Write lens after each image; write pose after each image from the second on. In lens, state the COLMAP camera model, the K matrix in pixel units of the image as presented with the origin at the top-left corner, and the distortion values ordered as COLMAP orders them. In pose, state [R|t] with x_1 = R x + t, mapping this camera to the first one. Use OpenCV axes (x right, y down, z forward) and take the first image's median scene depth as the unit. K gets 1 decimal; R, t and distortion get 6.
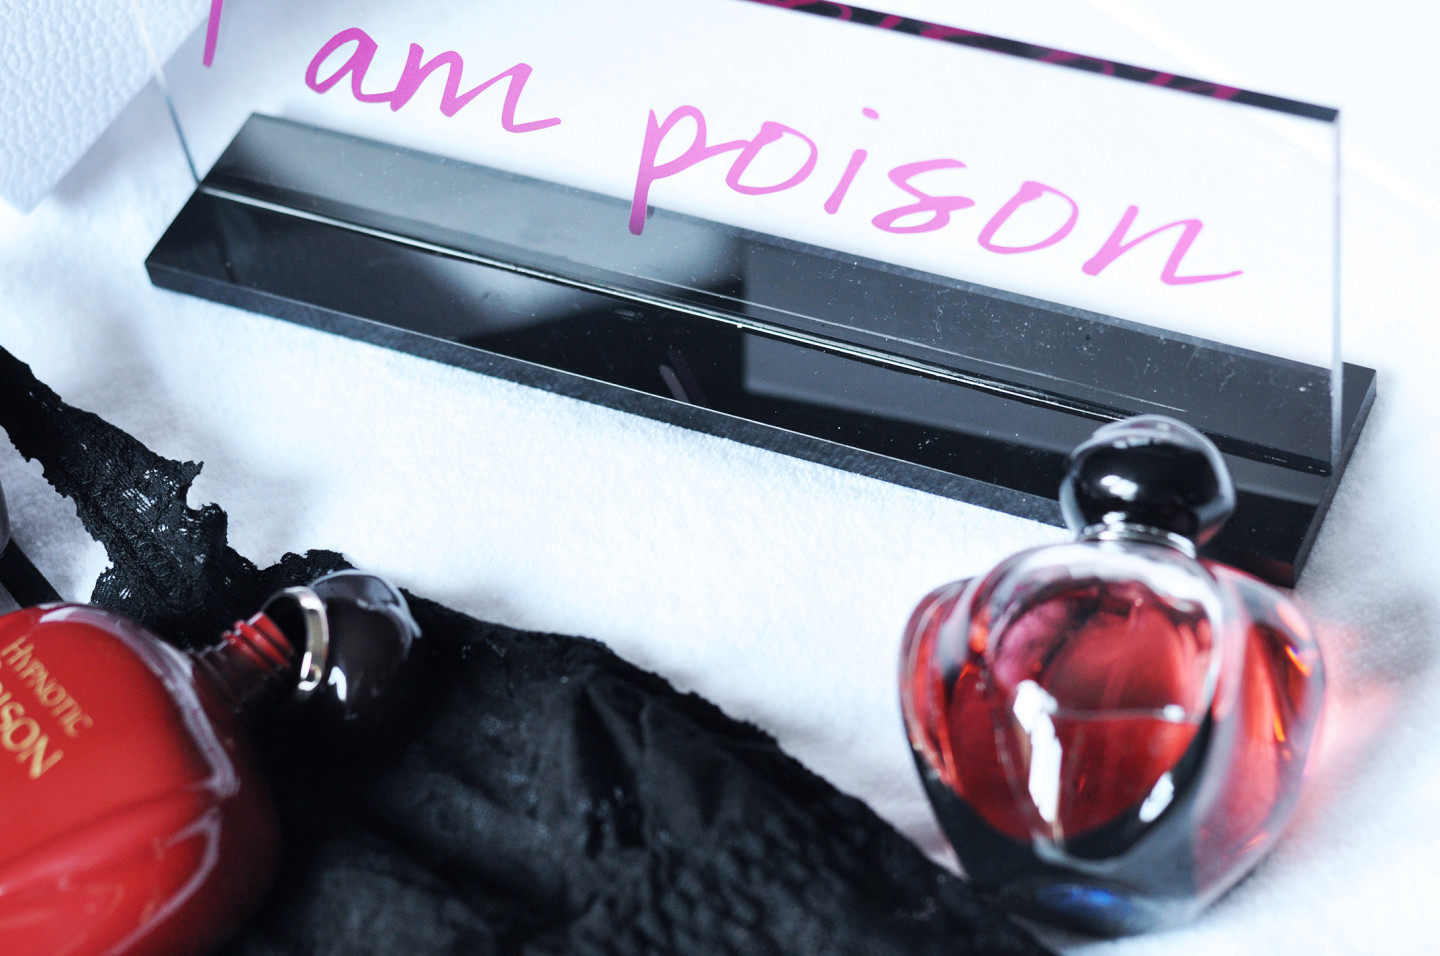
lens RADIAL K [[3356.8, 0, 720.0], [0, 3356.8, 478.0], [0, 0, 1]] dist [-0.185459, 0.391060]
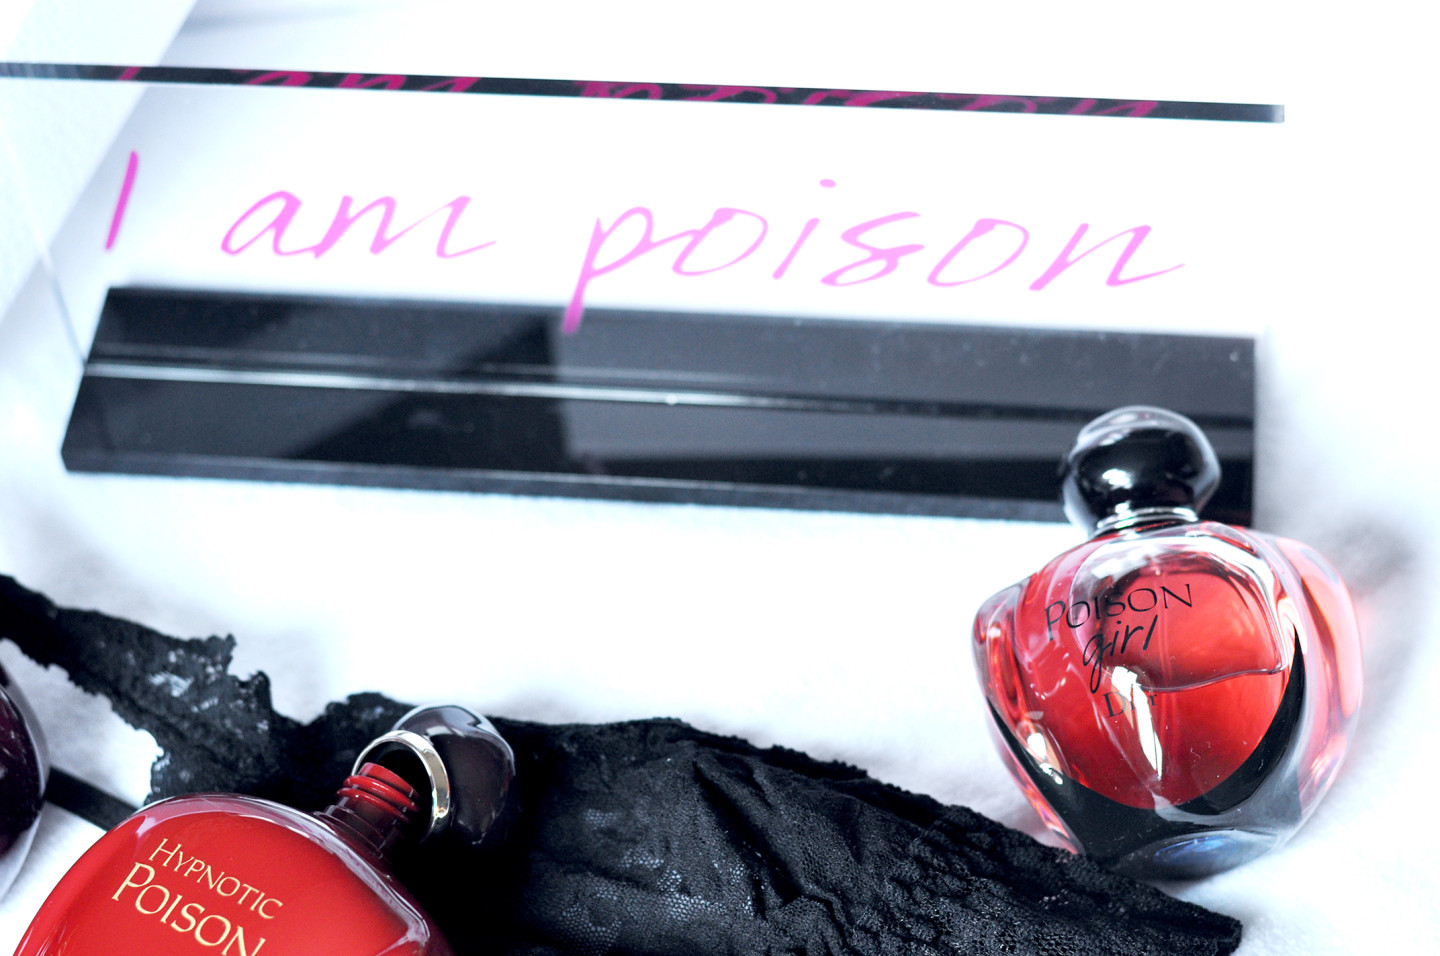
lens RADIAL K [[3356.8, 0, 720.0], [0, 3356.8, 478.0], [0, 0, 1]] dist [-0.185459, 0.391060]
pose [[0.947759, -0.202397, 0.246553, -0.268448], [0.200619, 0.979127, 0.032584, -0.057460], [-0.248002, 0.018581, 0.968581, -0.031874]]
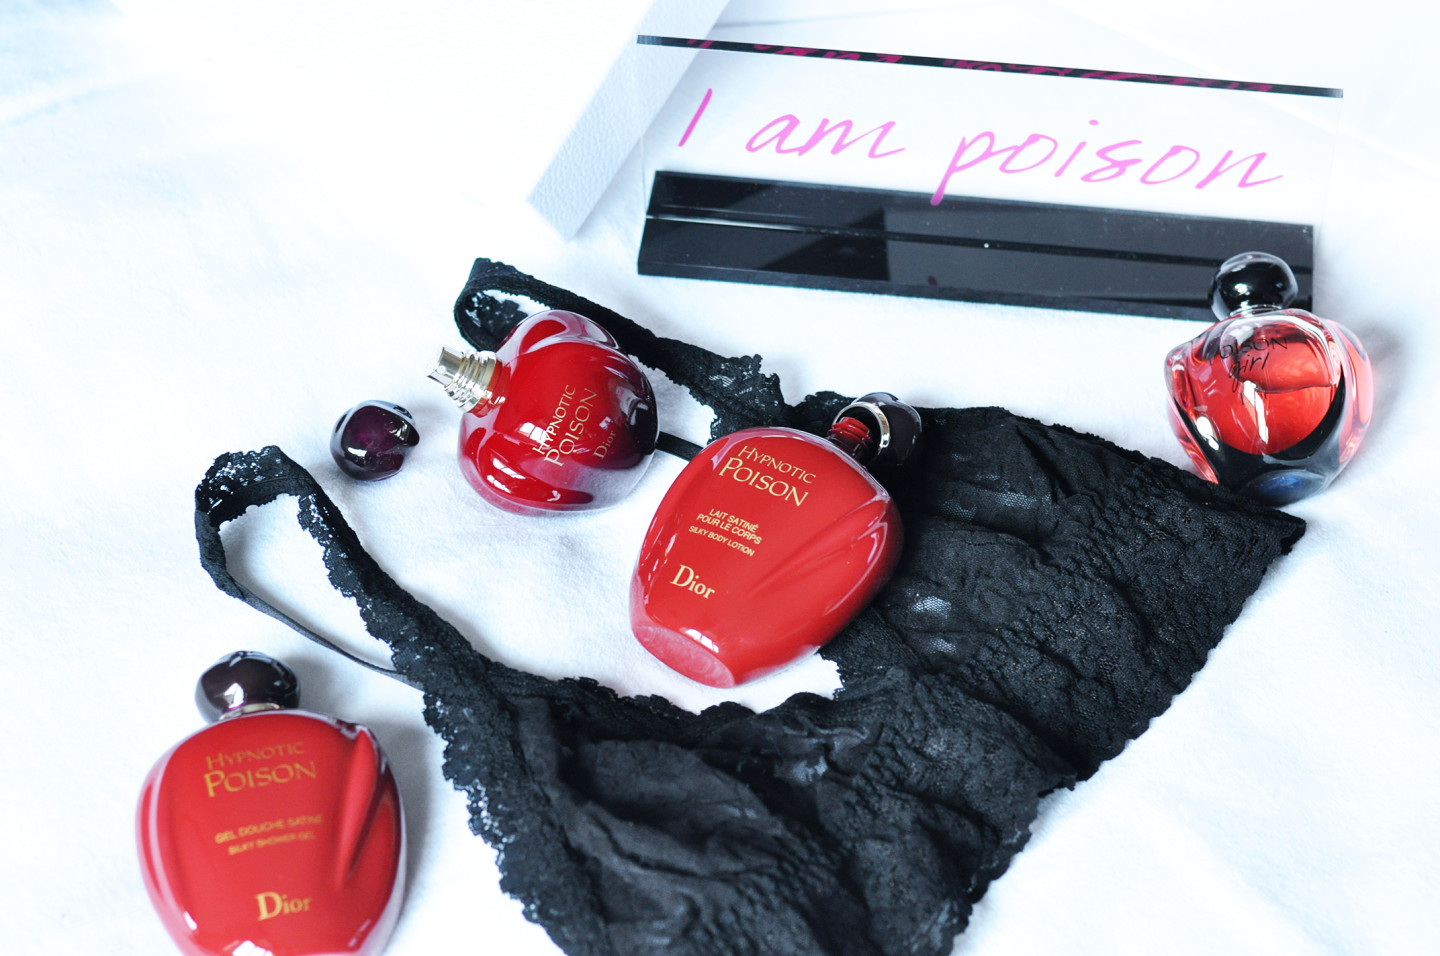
lens RADIAL K [[3236.1, 0, 720.0], [0, 3236.1, 478.0], [0, 0, 1]] dist [-0.122040, -0.199179]
pose [[0.949318, -0.159065, 0.271098, -0.709389], [0.160158, 0.986923, 0.018235, 0.028719], [-0.270453, 0.026108, 0.962379, -0.769369]]
